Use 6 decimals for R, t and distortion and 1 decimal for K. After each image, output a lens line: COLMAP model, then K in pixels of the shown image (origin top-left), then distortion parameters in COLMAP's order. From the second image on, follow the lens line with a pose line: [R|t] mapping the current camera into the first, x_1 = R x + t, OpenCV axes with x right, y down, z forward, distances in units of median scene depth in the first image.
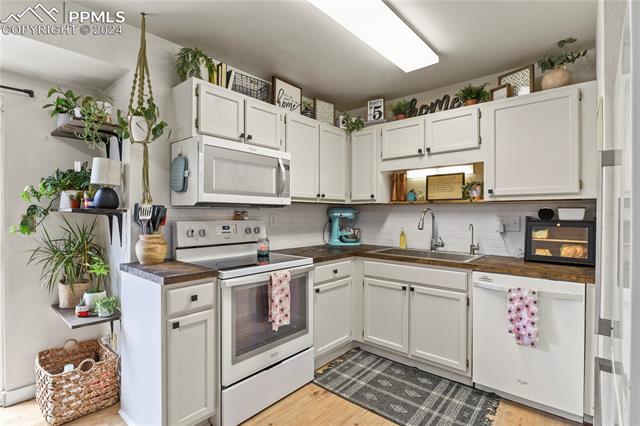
lens RADIAL K [[318.0, 0, 323.6], [0, 318.0, 214.7], [0, 0, 1]] dist [-0.000955, -0.000058]
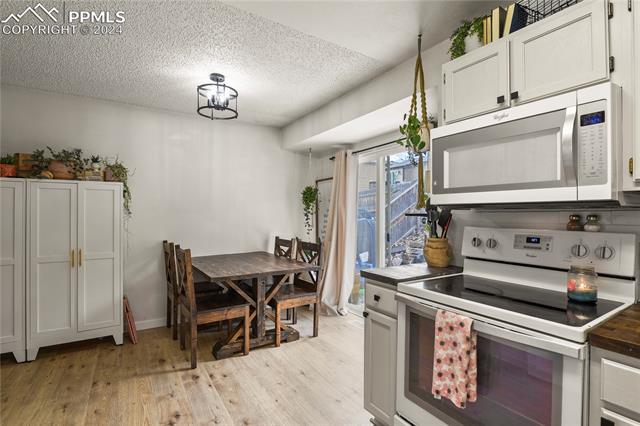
lens RADIAL K [[318.0, 0, 323.6], [0, 318.0, 214.7], [0, 0, 1]] dist [-0.000955, -0.000058]
pose [[-0.305728, -0.003566, -0.952112, 0.474752], [-0.010051, 0.999949, -0.000518, -0.007270], [0.952066, 0.009412, -0.305748, 0.848458]]
